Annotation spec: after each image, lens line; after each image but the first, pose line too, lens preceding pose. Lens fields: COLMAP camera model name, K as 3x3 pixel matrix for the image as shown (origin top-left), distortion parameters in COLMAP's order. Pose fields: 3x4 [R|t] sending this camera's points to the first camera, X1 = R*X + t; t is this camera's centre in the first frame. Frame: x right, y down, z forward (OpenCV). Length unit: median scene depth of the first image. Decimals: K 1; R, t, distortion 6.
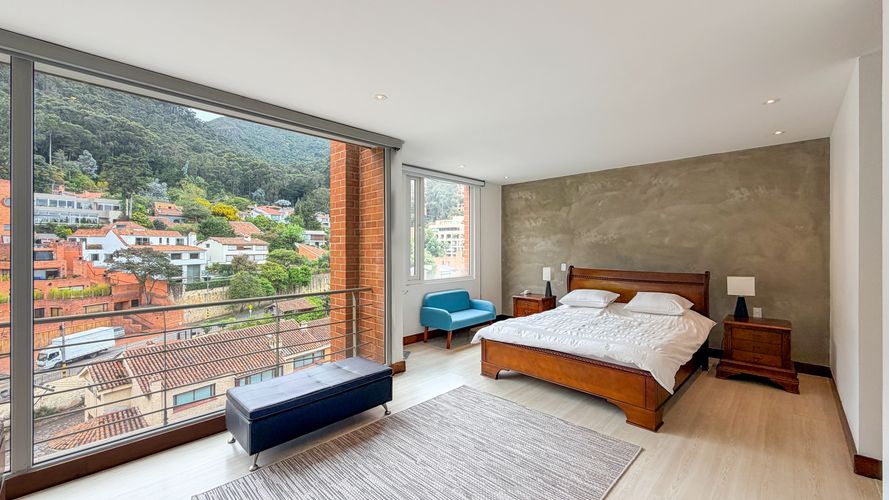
lens RADIAL K [[355.2, 0, 442.7], [0, 355.2, 247.8], [0, 0, 1]] dist [0.001381, -0.000044]
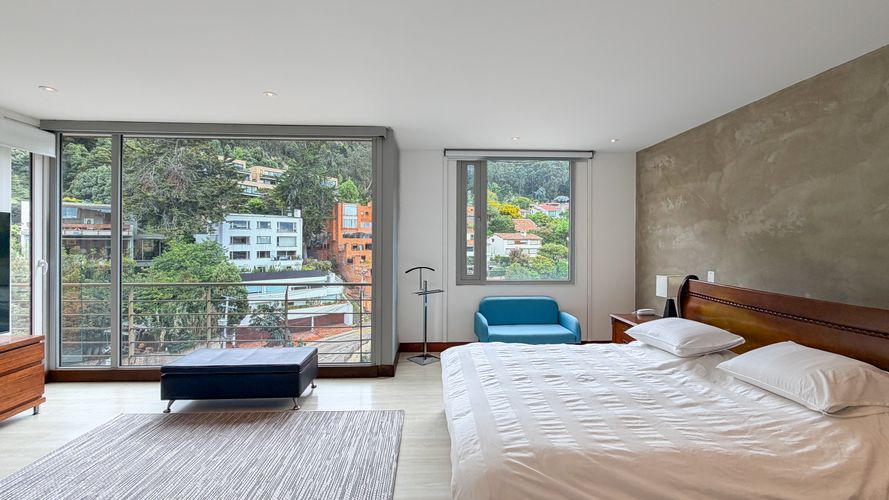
lens RADIAL K [[359.2, 0, 443.7], [0, 359.2, 243.3], [0, 0, 1]] dist [0.000695, -0.000188]
pose [[0.730726, 0.004284, -0.682657, 0.467611], [-0.002711, 0.999991, 0.003374, -0.001786], [0.682665, -0.000614, 0.730731, 0.307405]]
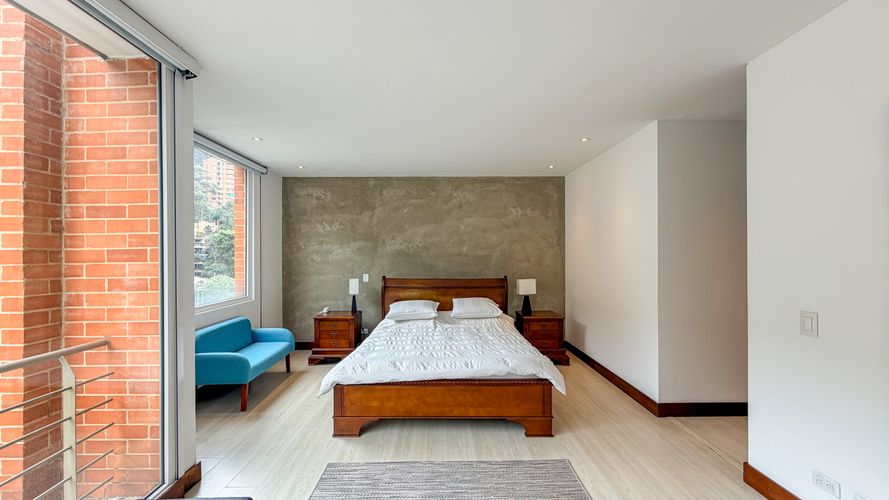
lens RADIAL K [[354.2, 0, 441.6], [0, 354.2, 253.9], [0, 0, 1]] dist [0.001406, 0.000040]
pose [[0.706839, -0.000600, 0.707375, -0.175907], [0.004765, 0.999981, -0.003914, -0.001909], [-0.707359, 0.006137, 0.706828, 0.256321]]
